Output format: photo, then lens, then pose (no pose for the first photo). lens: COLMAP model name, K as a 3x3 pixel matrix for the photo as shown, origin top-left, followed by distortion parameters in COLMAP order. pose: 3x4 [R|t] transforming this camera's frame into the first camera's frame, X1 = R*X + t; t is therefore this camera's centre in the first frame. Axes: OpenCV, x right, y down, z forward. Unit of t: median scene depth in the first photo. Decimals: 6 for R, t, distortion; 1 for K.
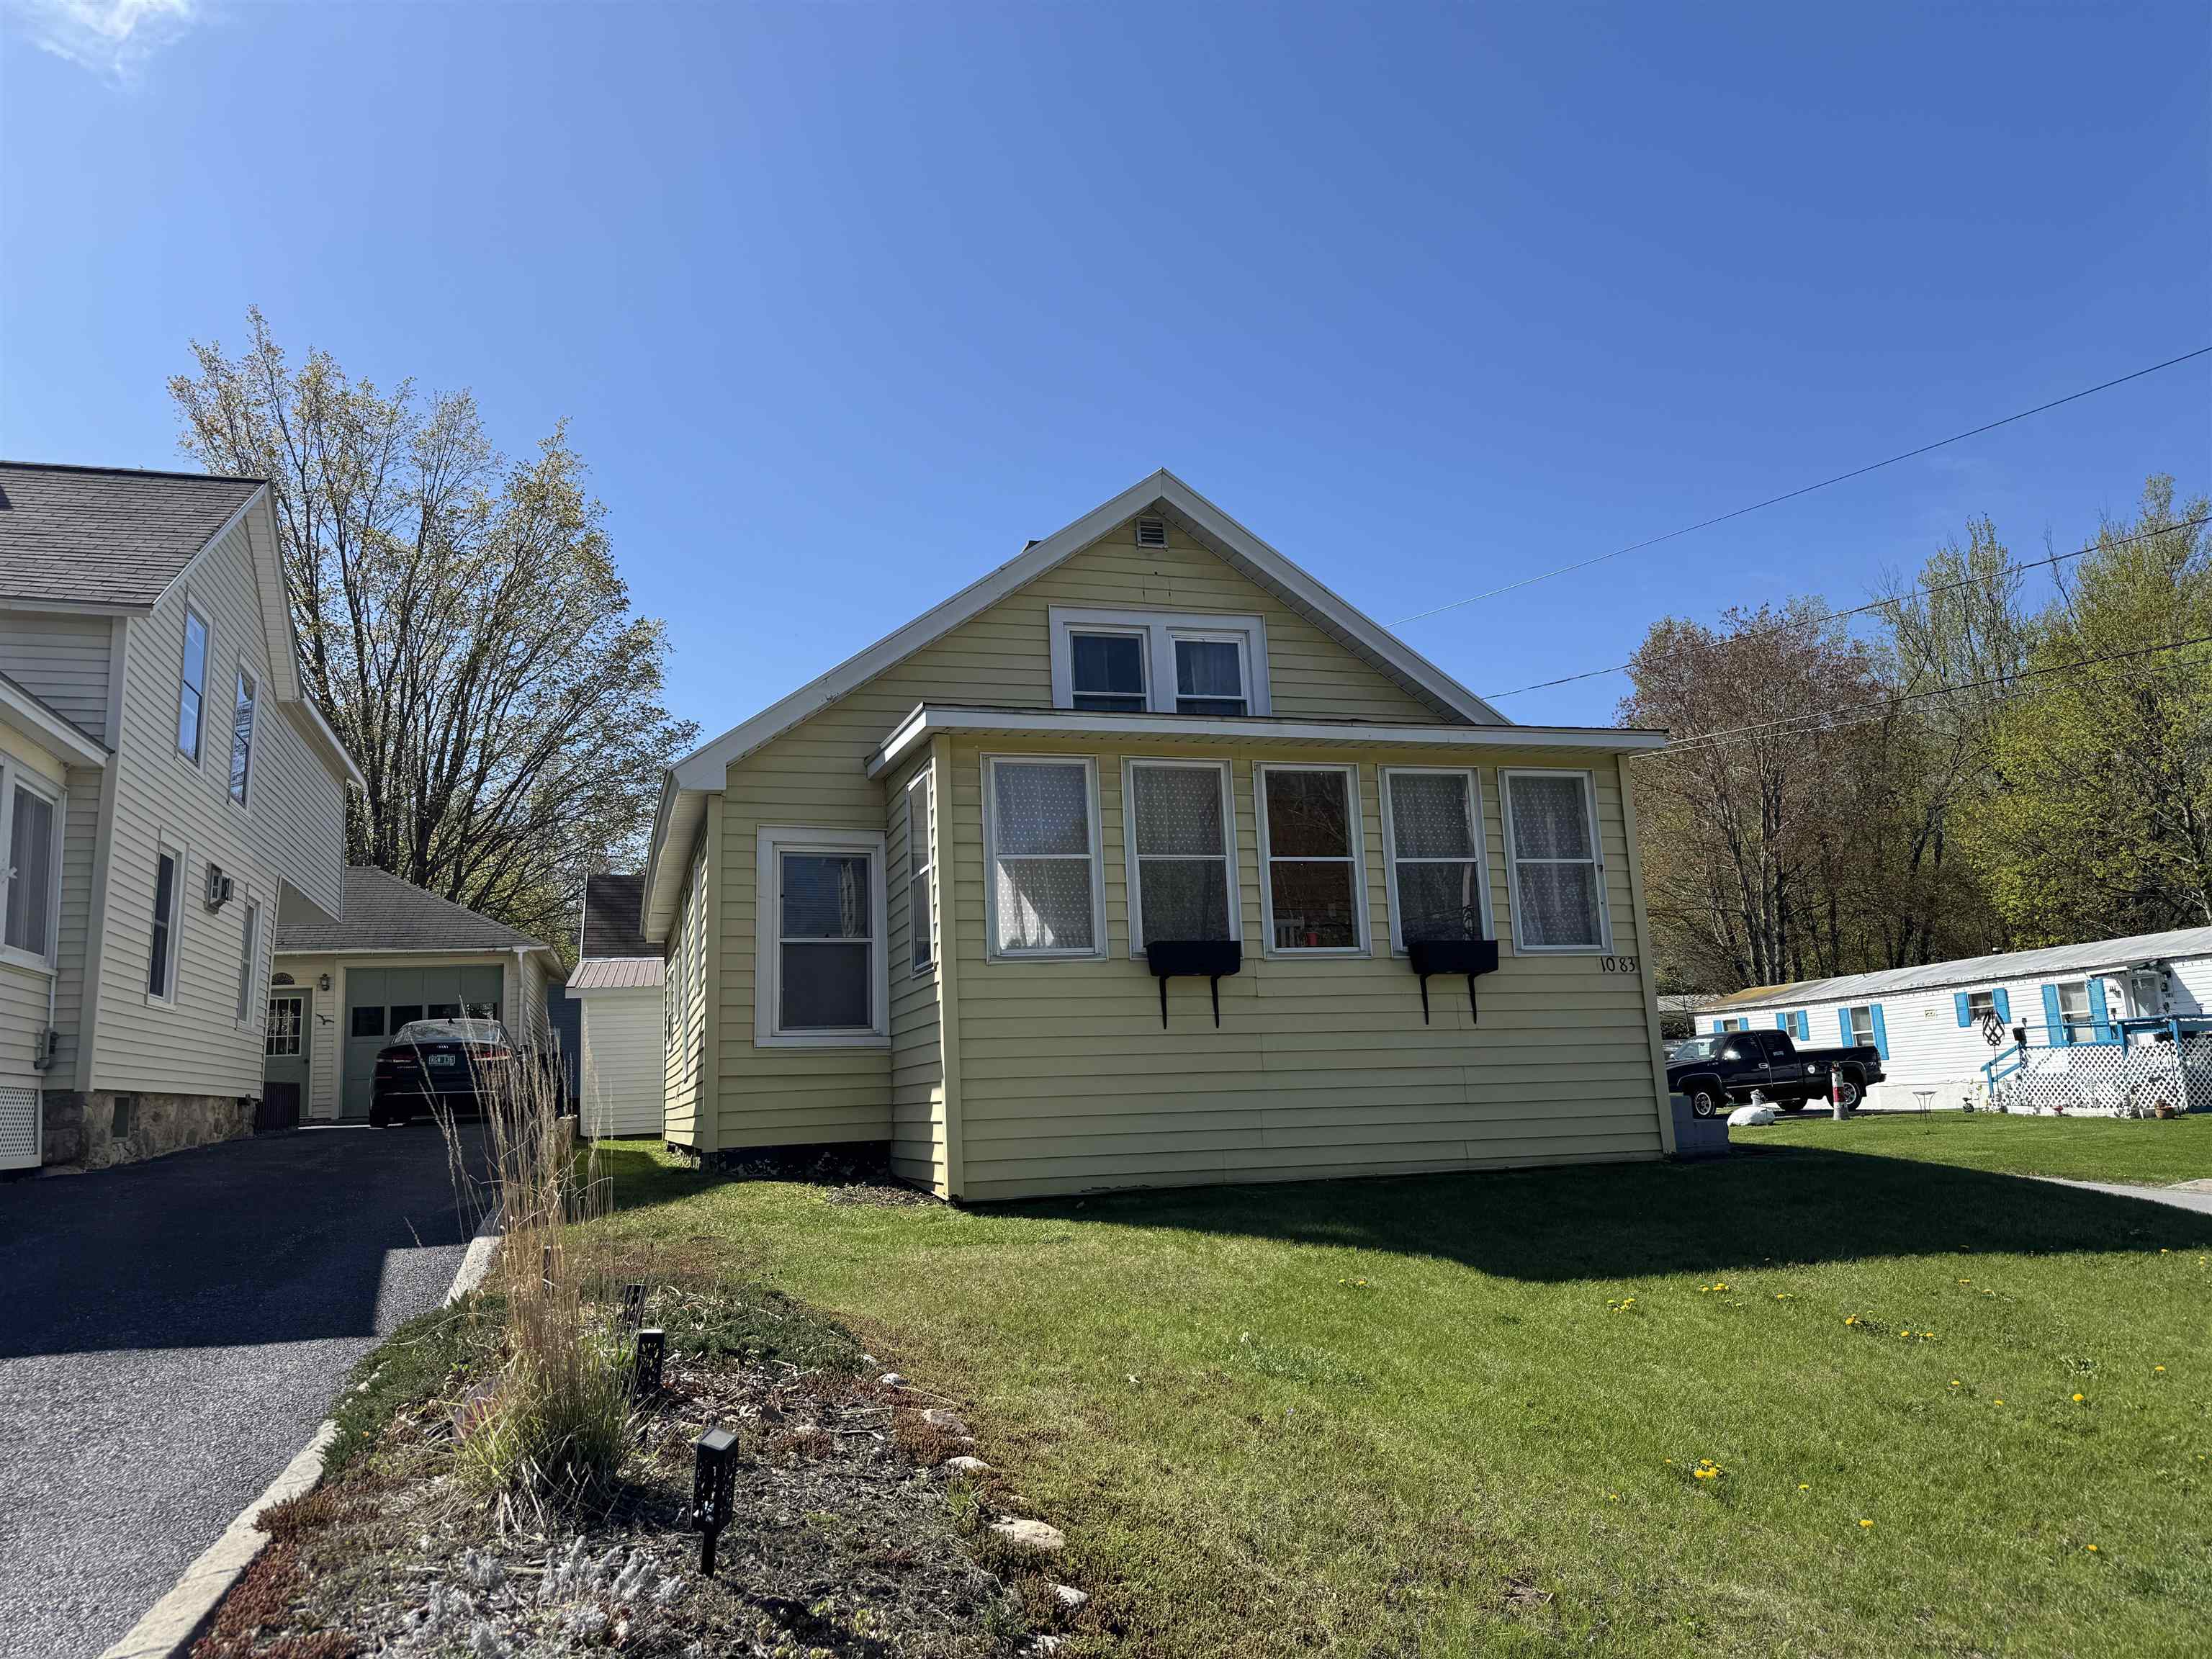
lens RADIAL K [[1533.9, 0, 1114.9], [0, 1533.9, 834.7], [0, 0, 1]] dist [0.141874, -0.203708]
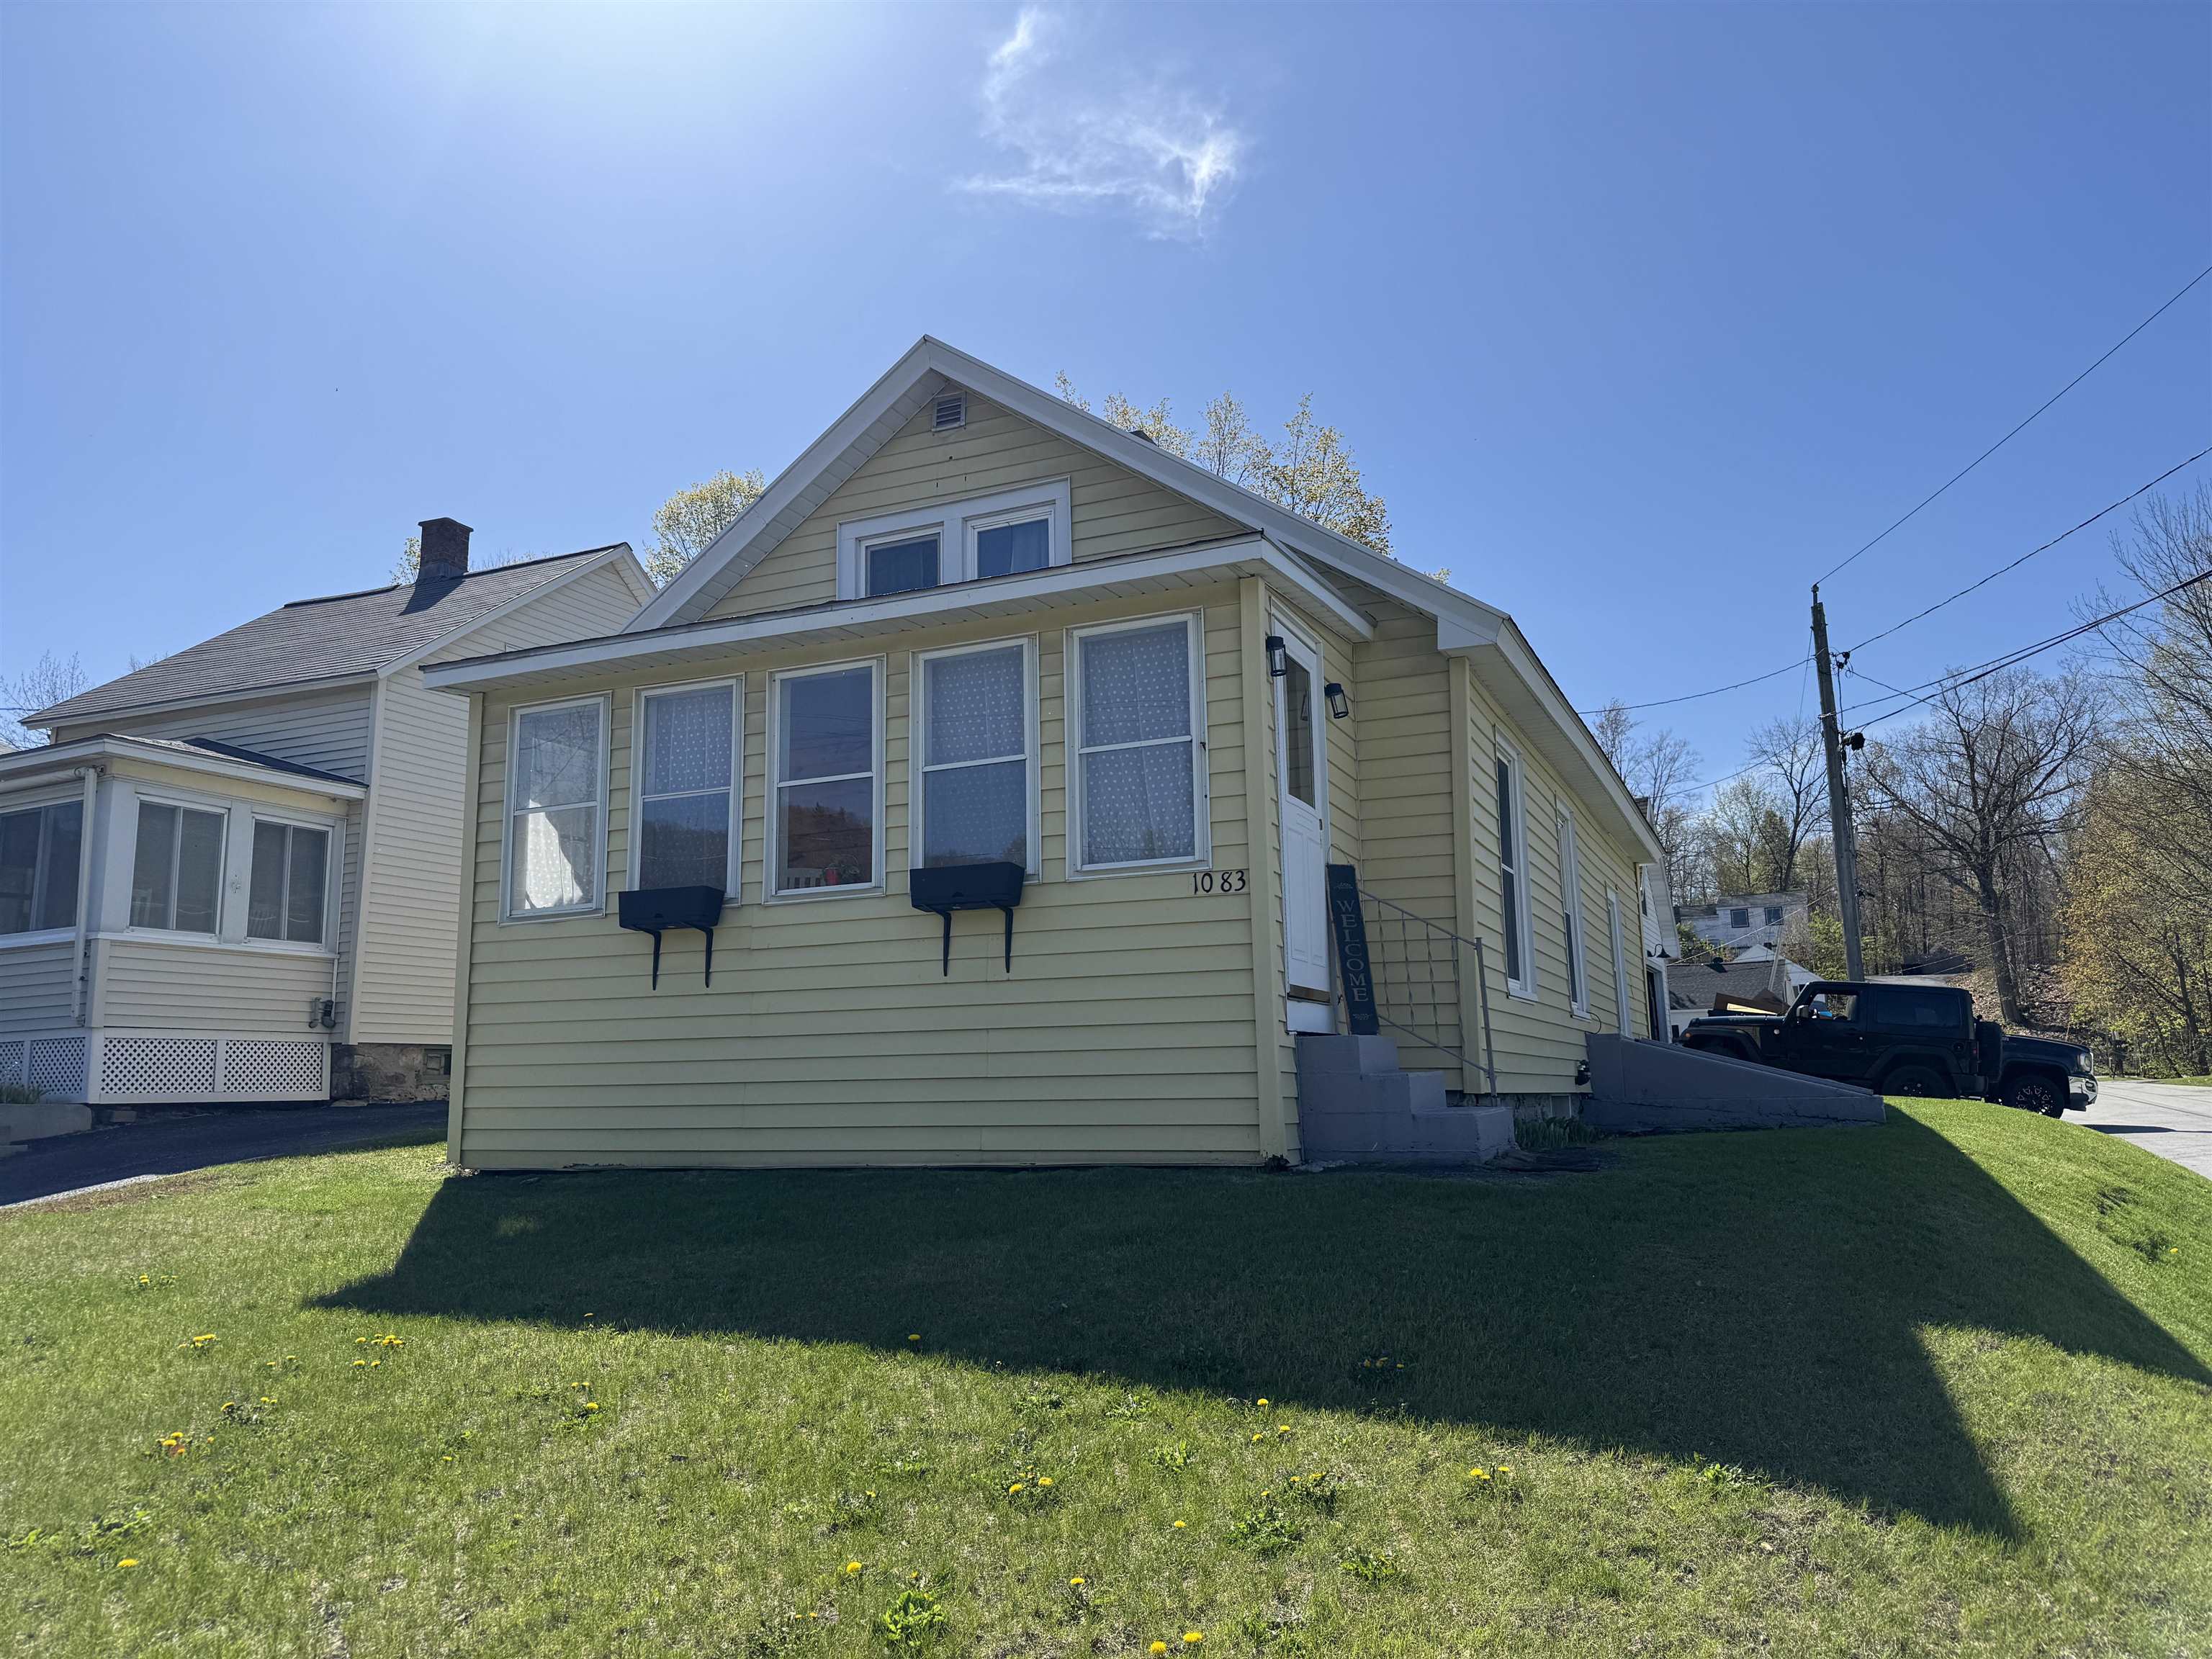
lens RADIAL K [[1533.9, 0, 1114.9], [0, 1533.9, 834.7], [0, 0, 1]] dist [0.141874, -0.203708]
pose [[0.745883, -0.079047, -0.661370, 0.680860], [0.098630, 0.995094, -0.007699, 0.057812], [0.658734, -0.059488, 0.750021, 0.418494]]
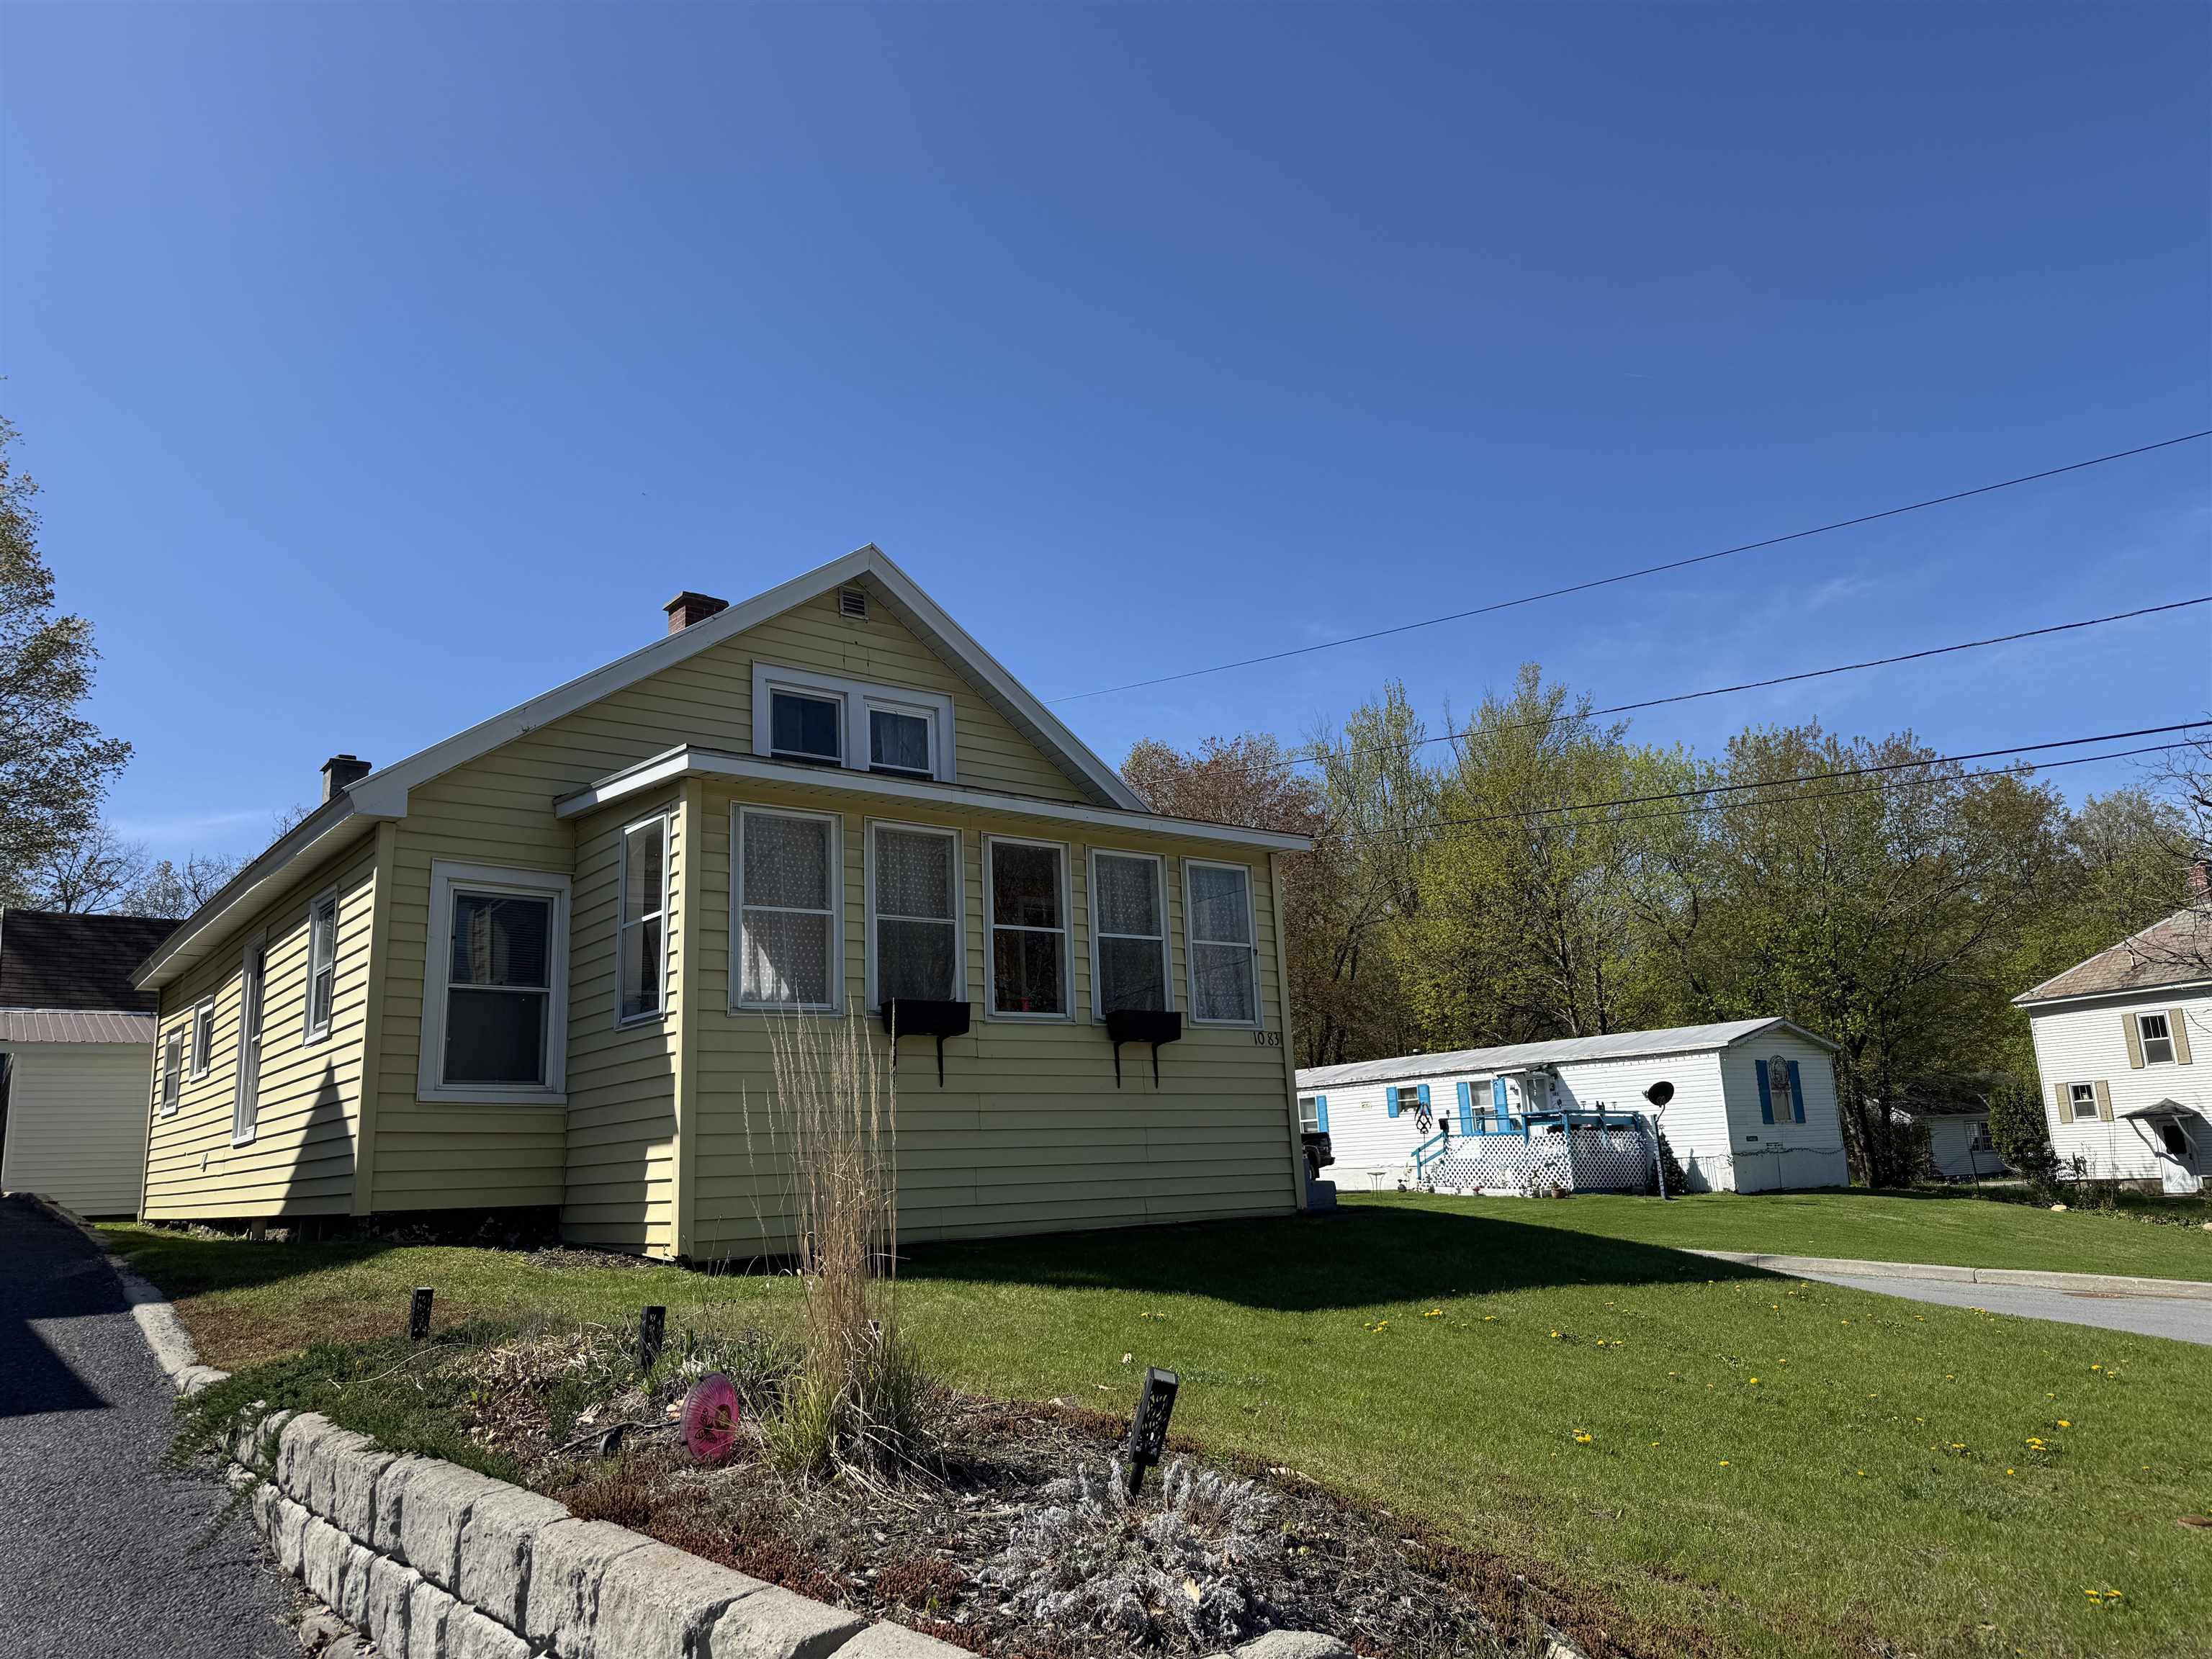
lens RADIAL K [[1533.9, 0, 1114.9], [0, 1533.9, 834.7], [0, 0, 1]] dist [0.141874, -0.203708]
pose [[0.937701, 0.079882, 0.338136, -0.155101], [-0.060131, 0.995837, -0.068509, 0.017564], [-0.342201, 0.043908, 0.938600, -0.013482]]
